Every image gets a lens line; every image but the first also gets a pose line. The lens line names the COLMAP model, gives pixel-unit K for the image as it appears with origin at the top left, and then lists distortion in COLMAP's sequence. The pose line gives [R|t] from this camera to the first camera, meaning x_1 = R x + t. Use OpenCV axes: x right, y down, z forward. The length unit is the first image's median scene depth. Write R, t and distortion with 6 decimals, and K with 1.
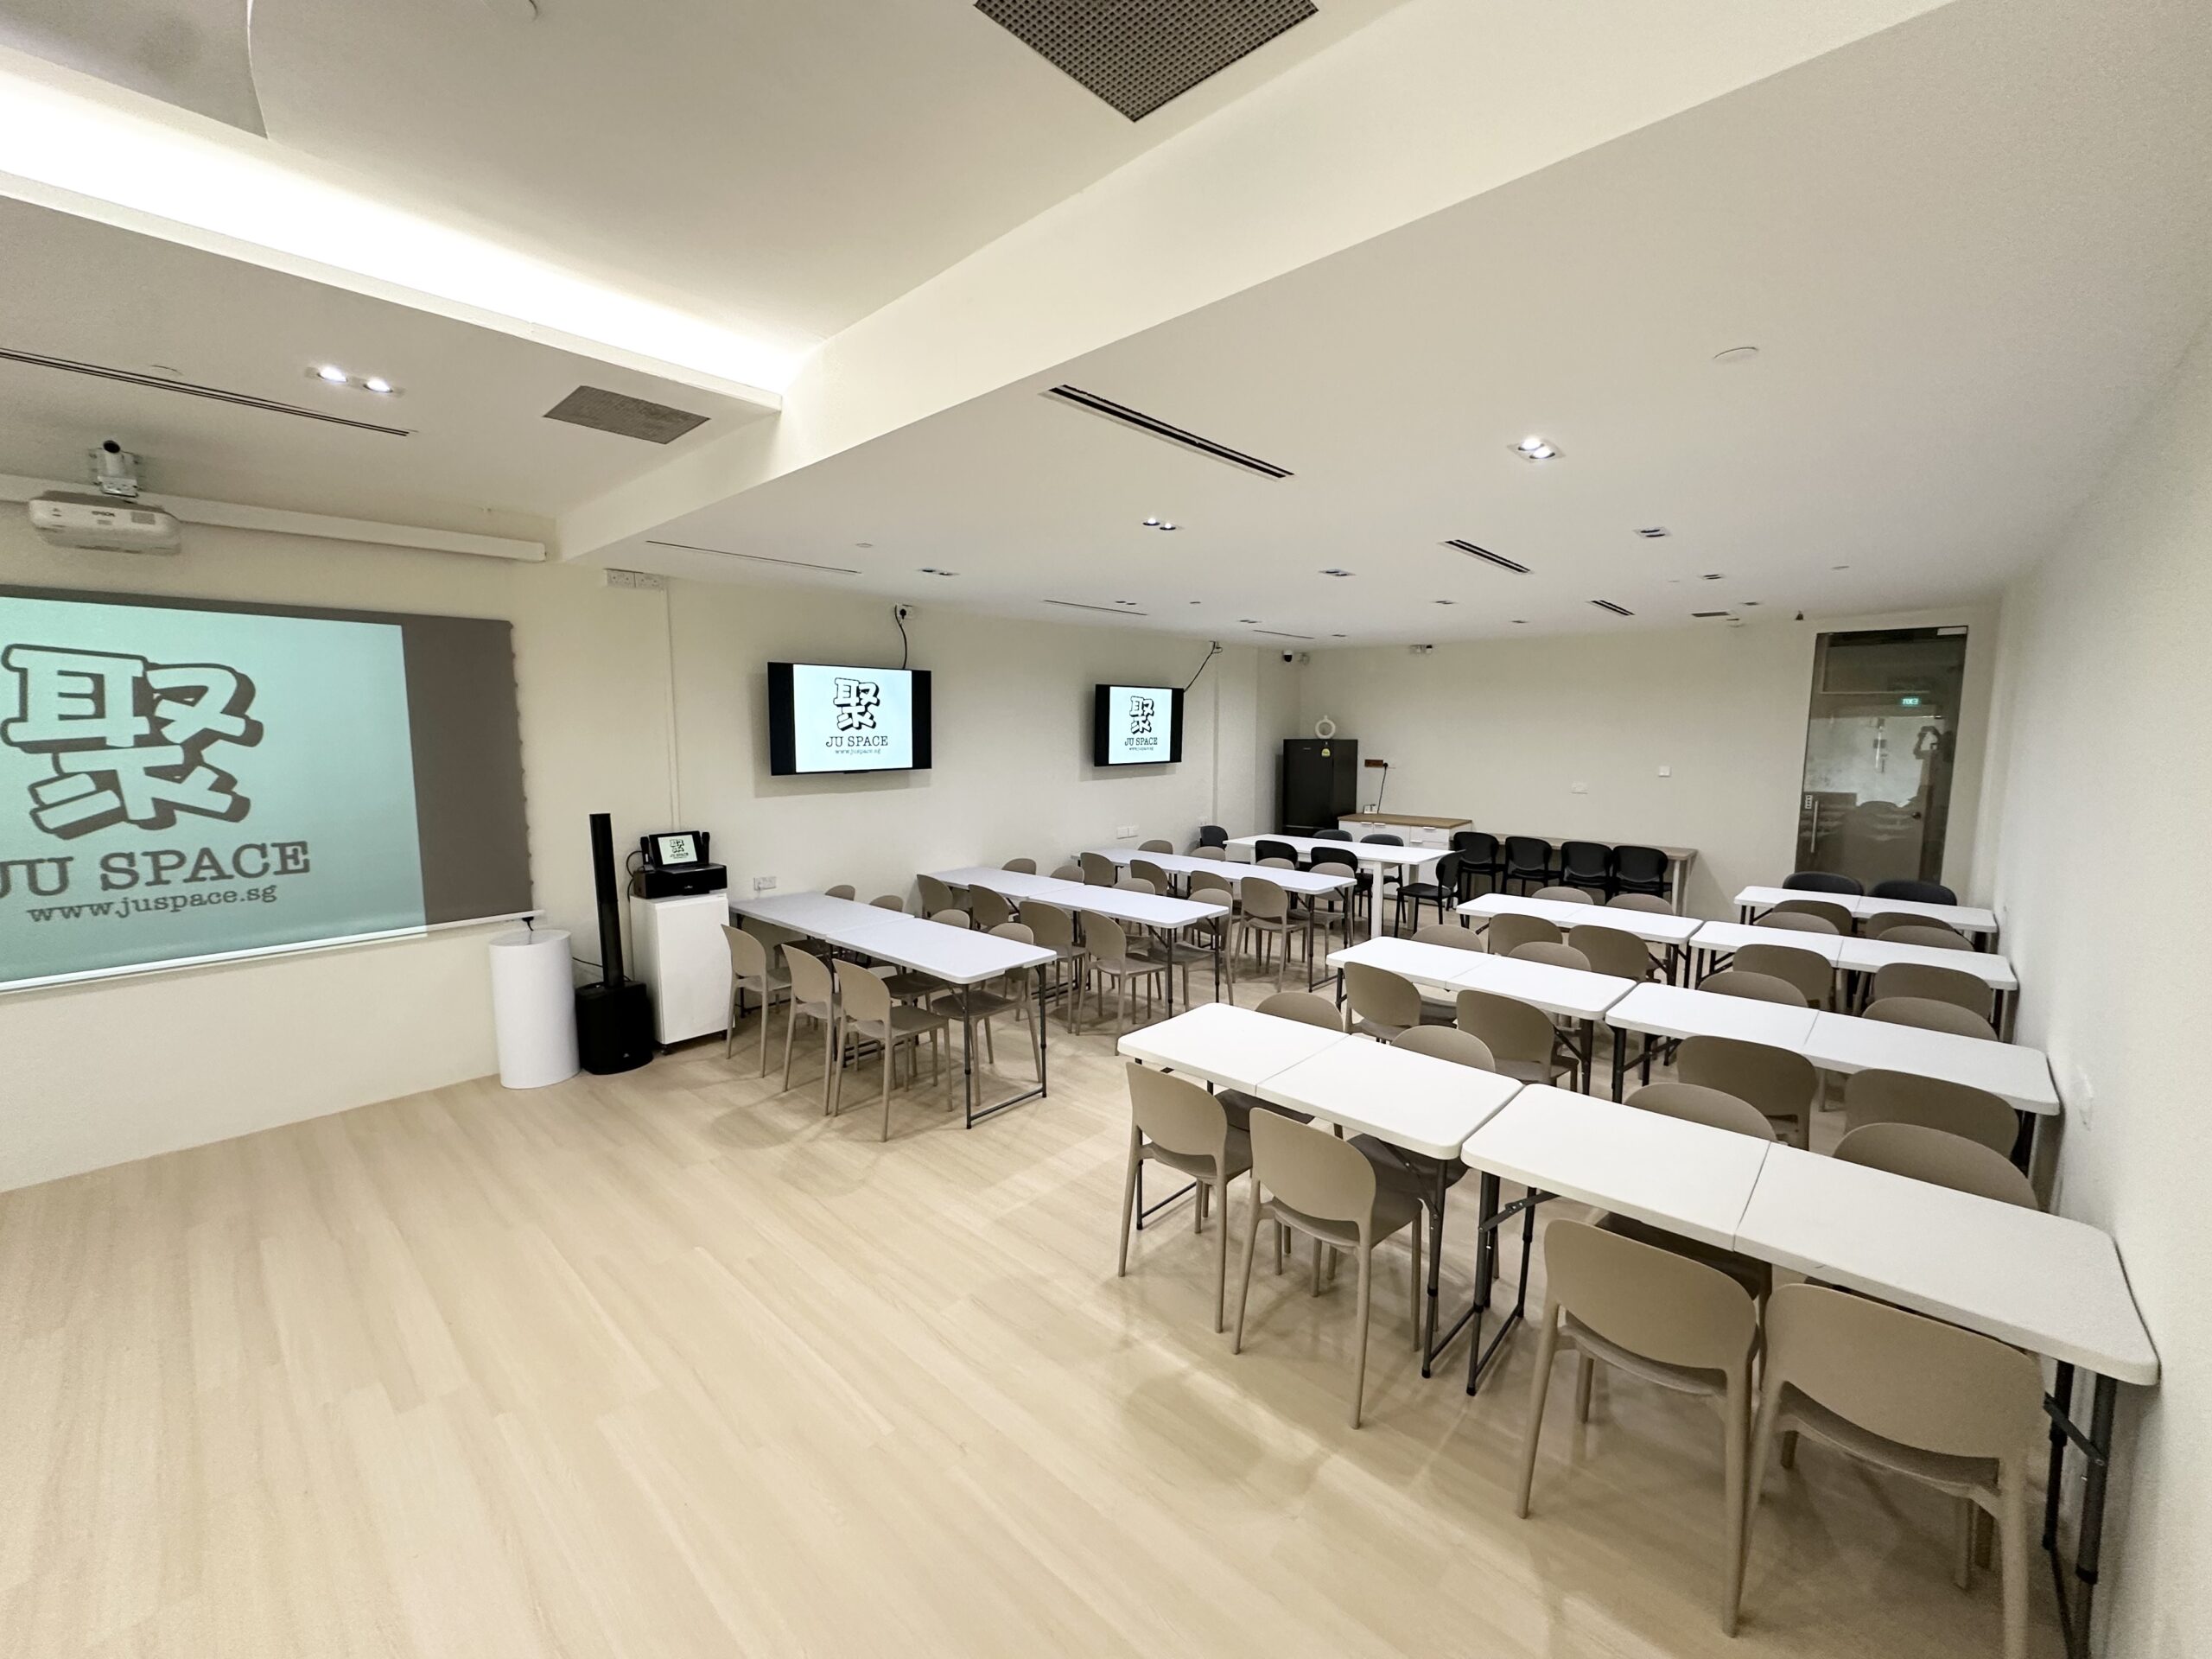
lens RADIAL K [[877.2, 0, 1098.4], [0, 877.2, 842.2], [0, 0, 1]] dist [-0.004871, 0.000544]
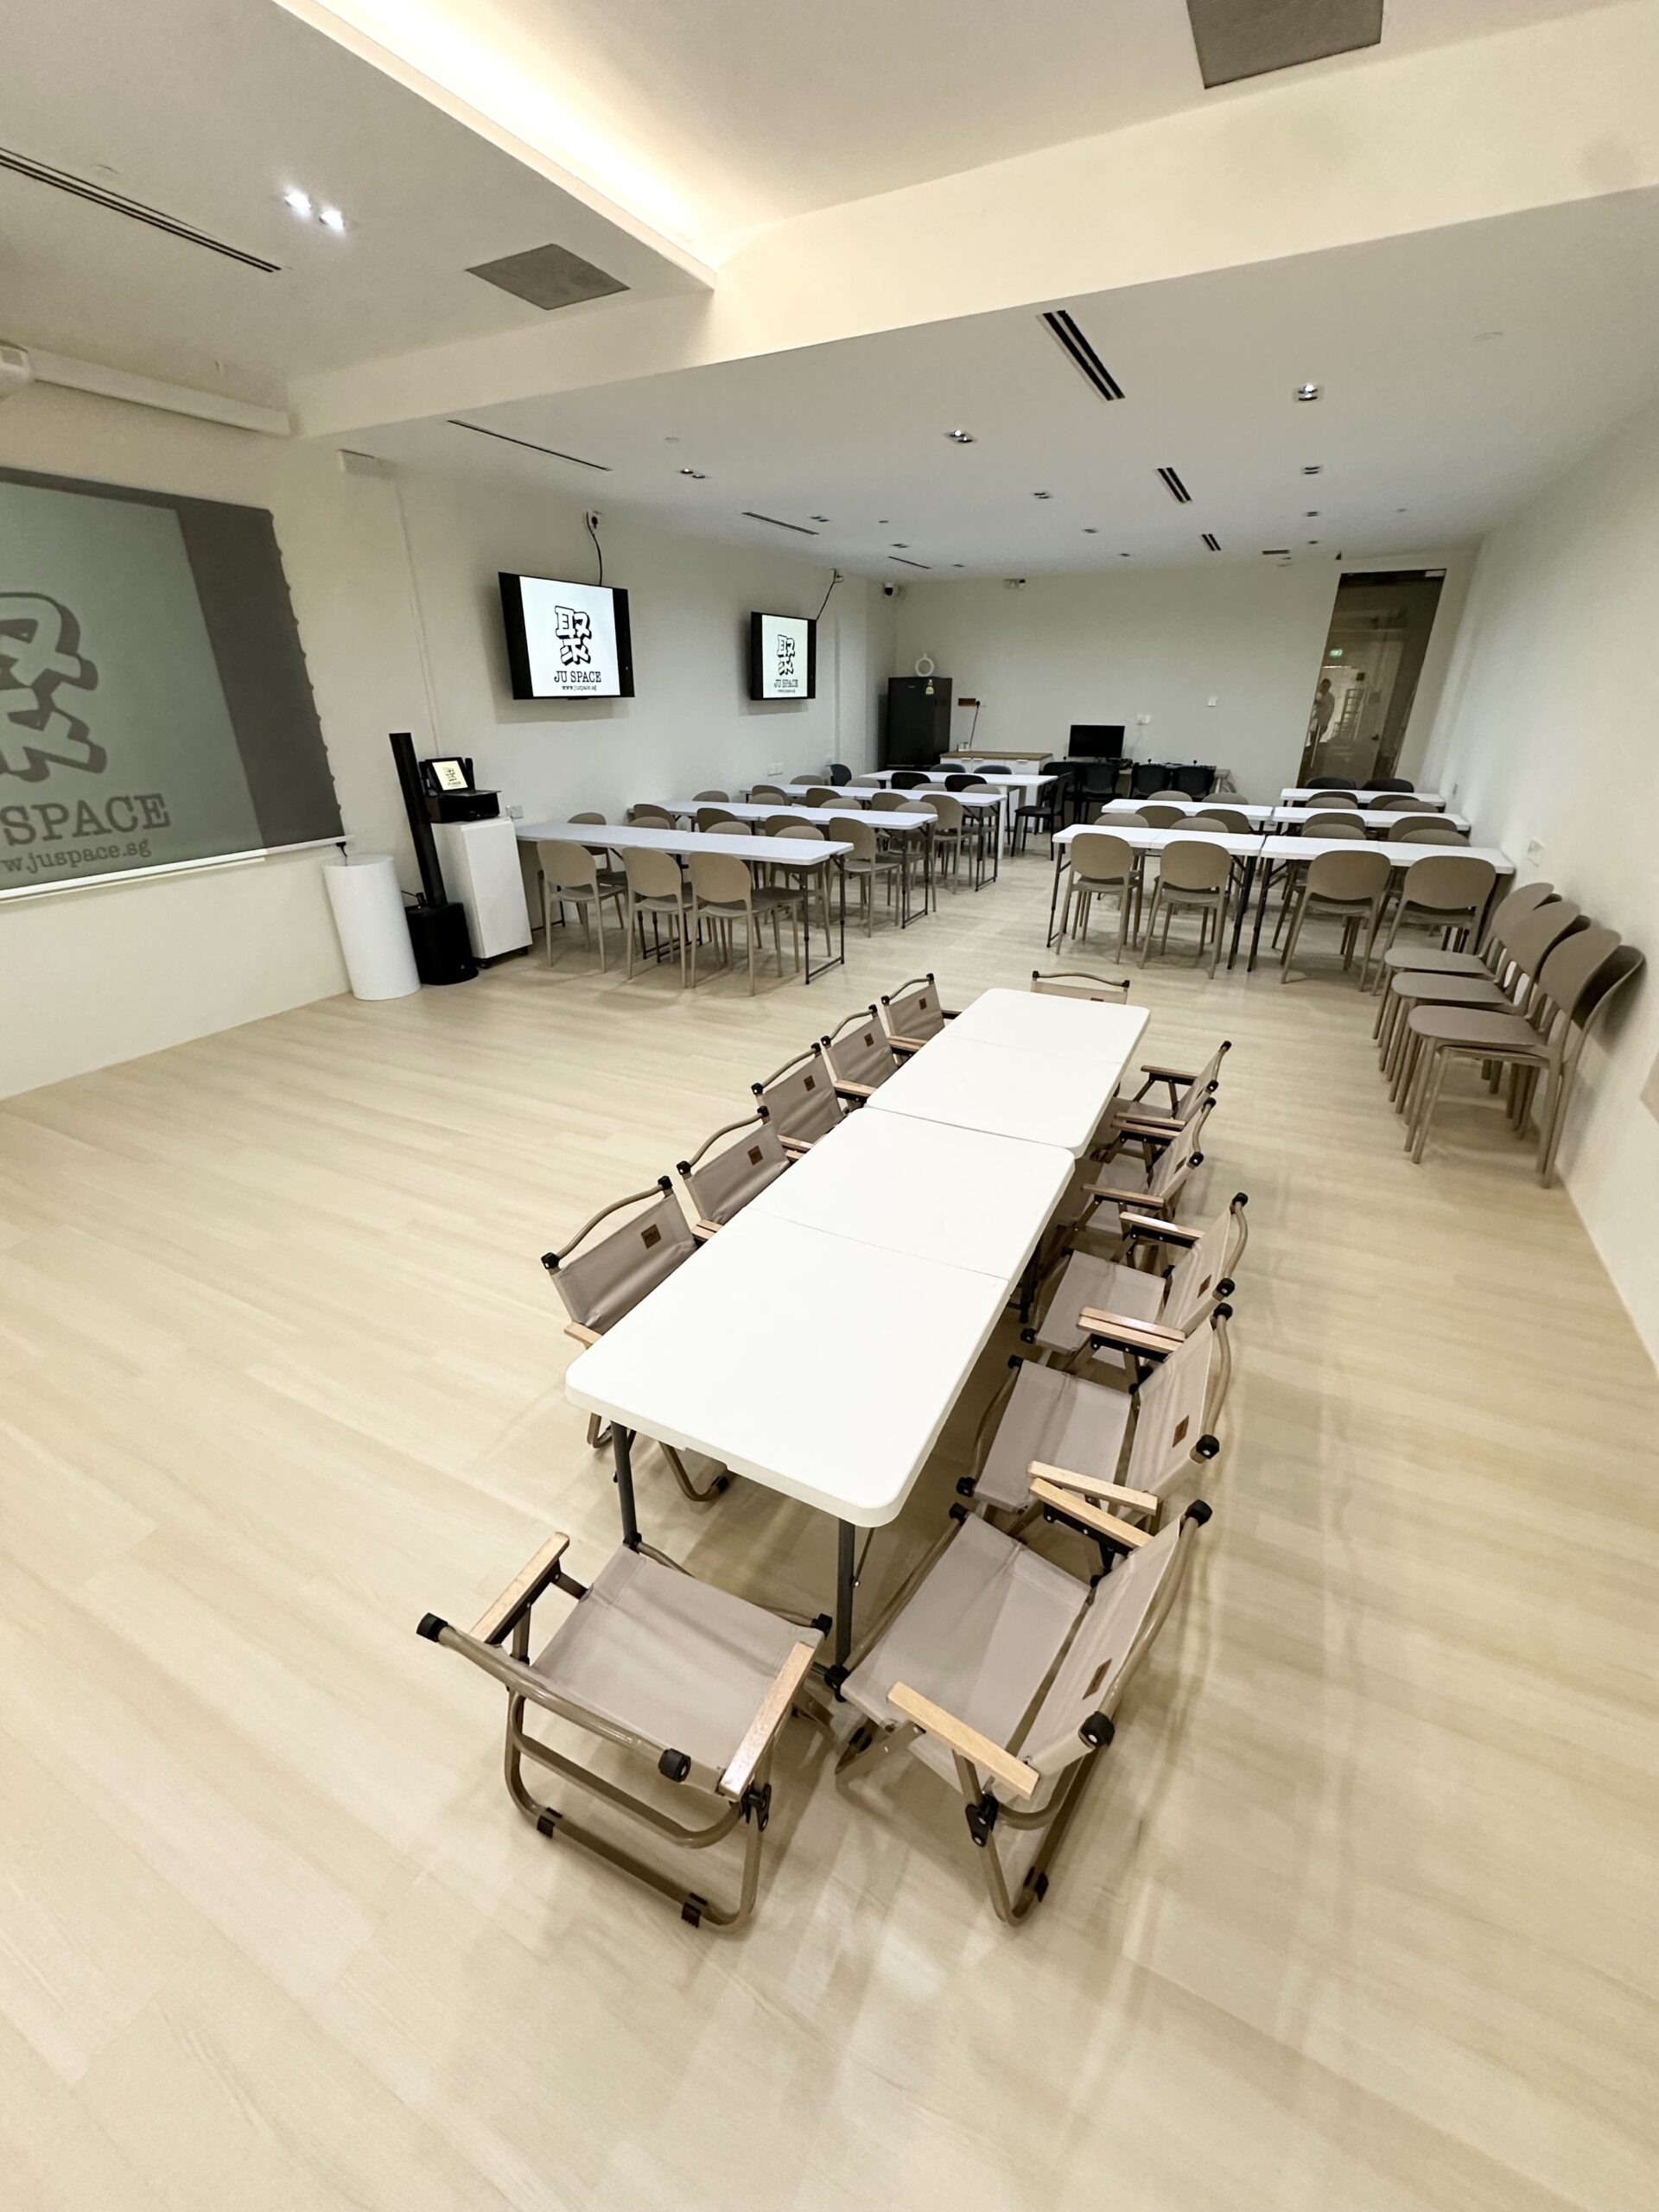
lens RADIAL K [[877.2, 0, 824.7], [0, 877.2, 1105.9], [0, 0, 1]] dist [-0.004871, 0.000544]
pose [[0.960825, -0.122215, 0.248755, -0.313920], [0.039843, 0.949112, 0.312409, 0.065294], [-0.274277, -0.290259, 0.916800, -0.157090]]
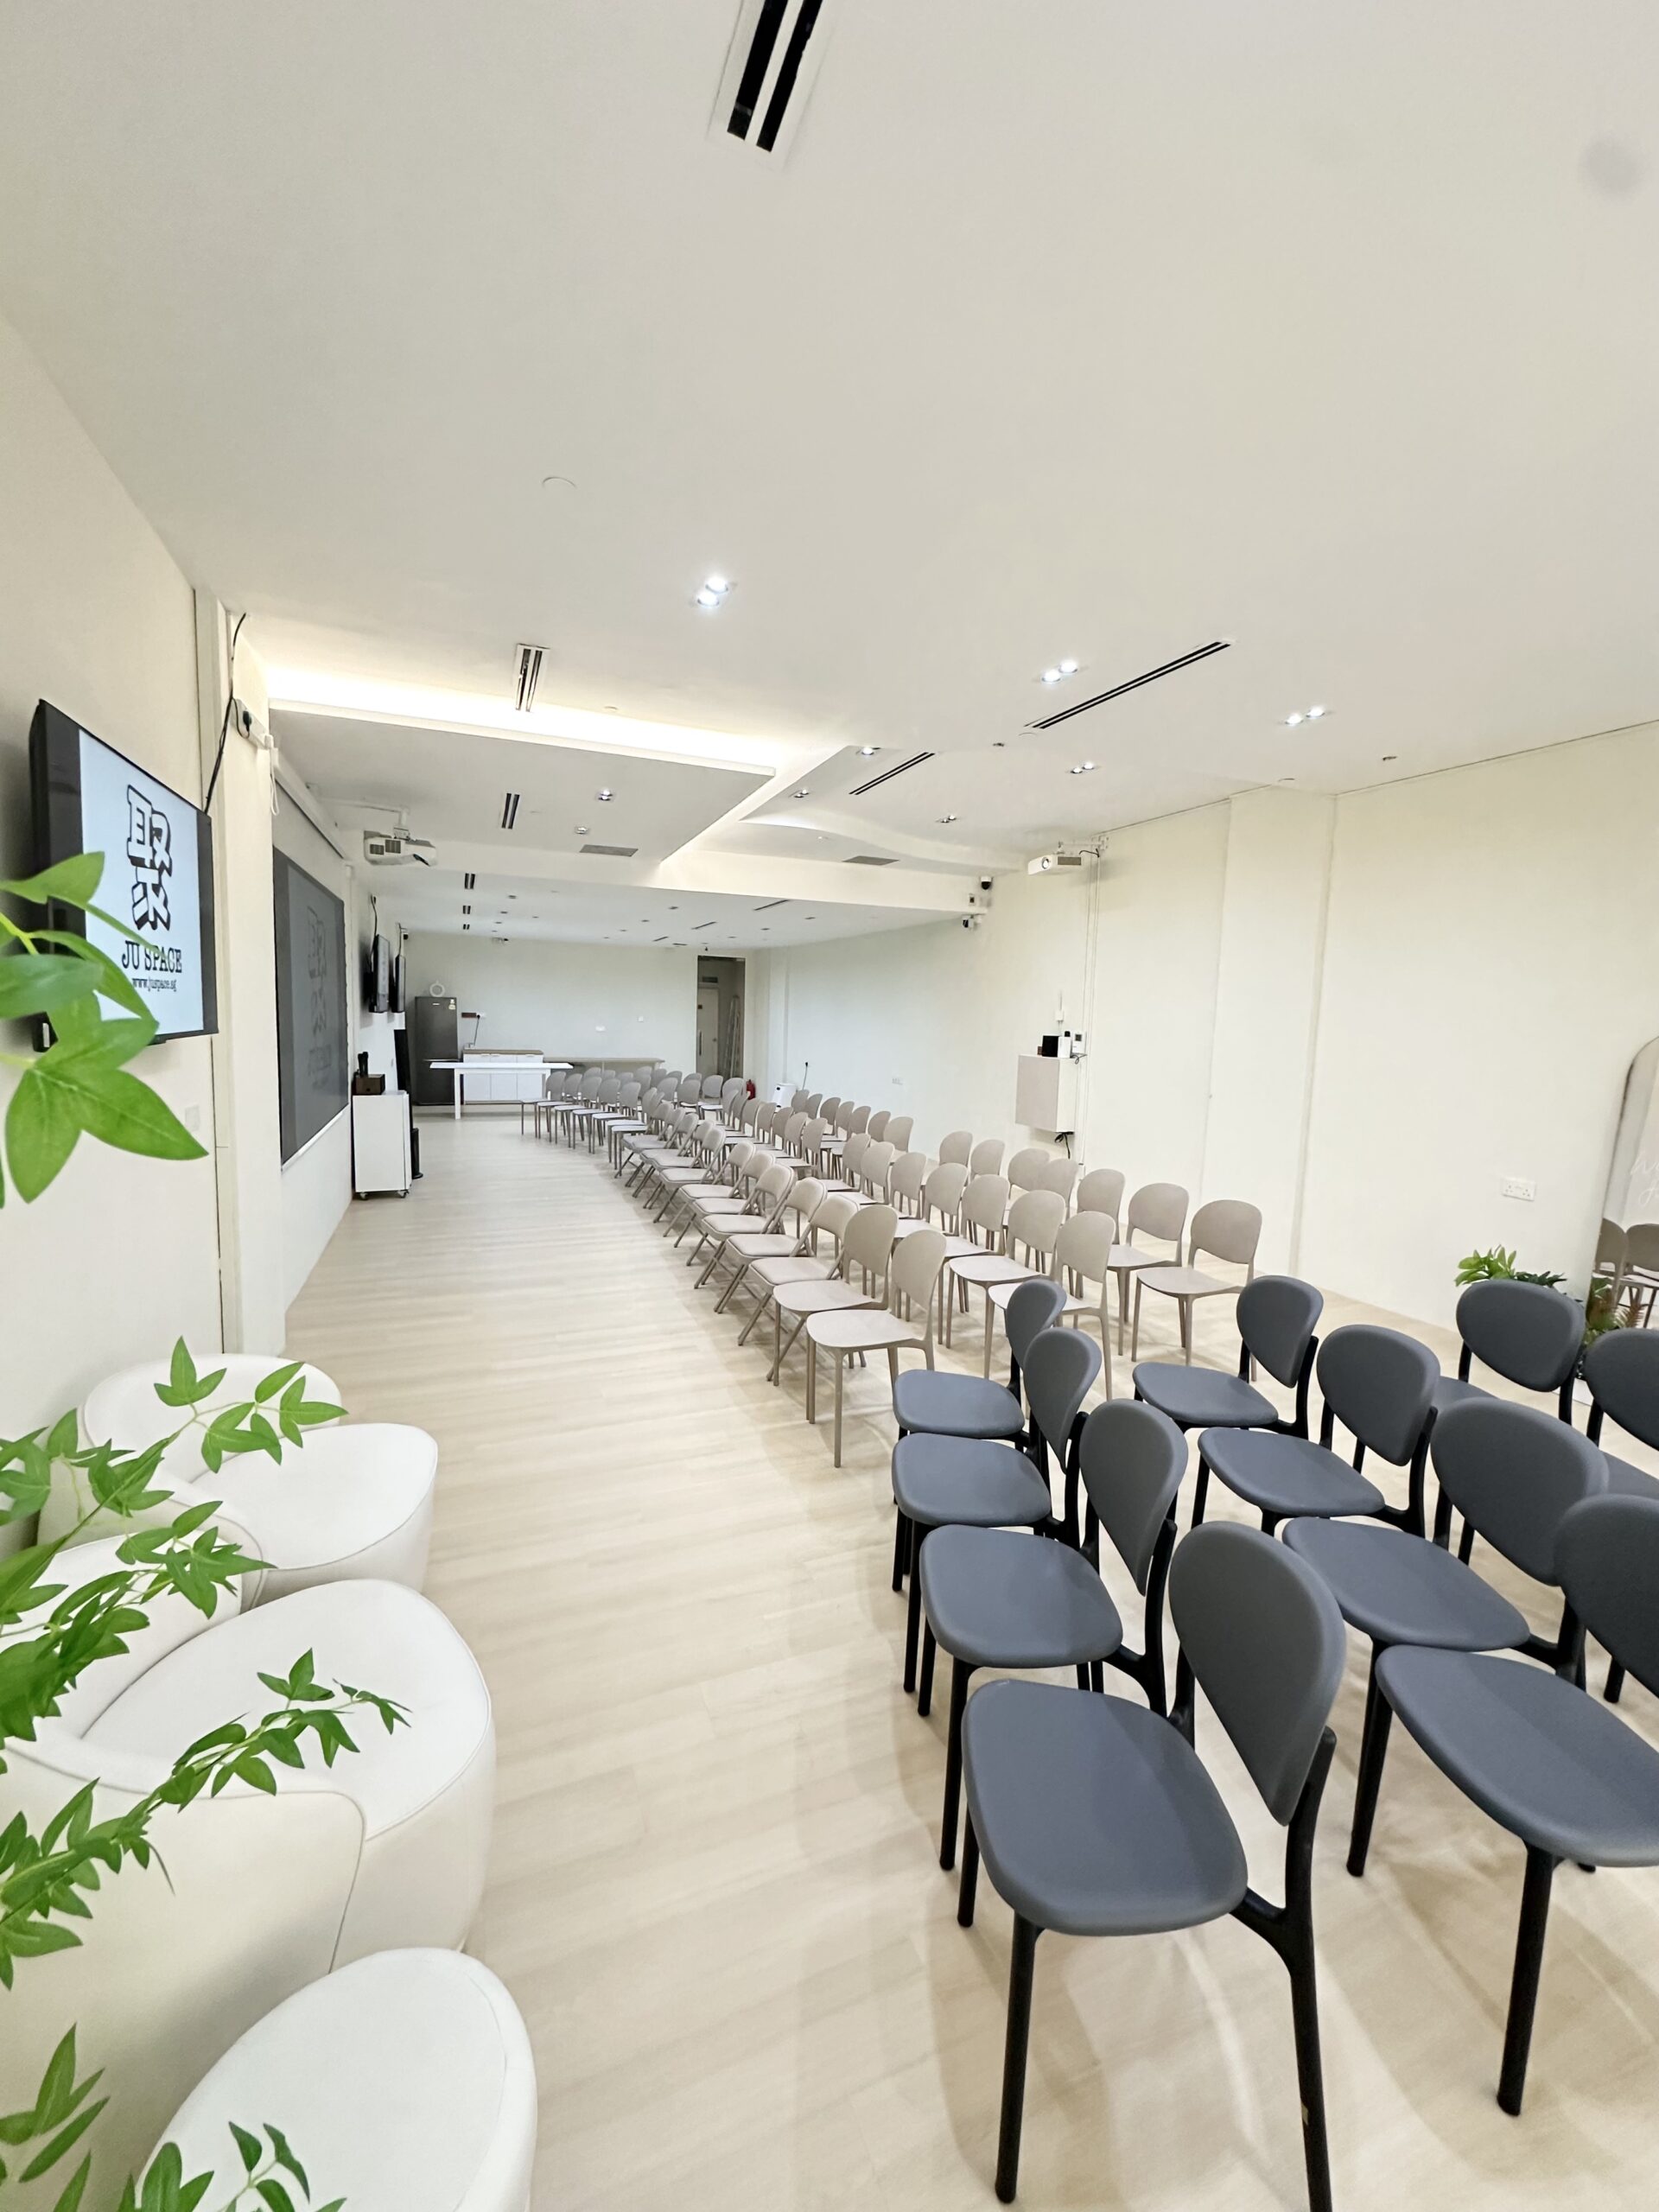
lens RADIAL K [[877.2, 0, 823.4], [0, 877.2, 1100.4], [0, 0, 1]] dist [-0.004871, 0.000544]
pose [[0.422980, -0.075585, 0.902981, -1.273855], [0.086110, 0.995358, 0.042981, 0.064041], [-0.902038, 0.059575, 0.427525, -0.242764]]
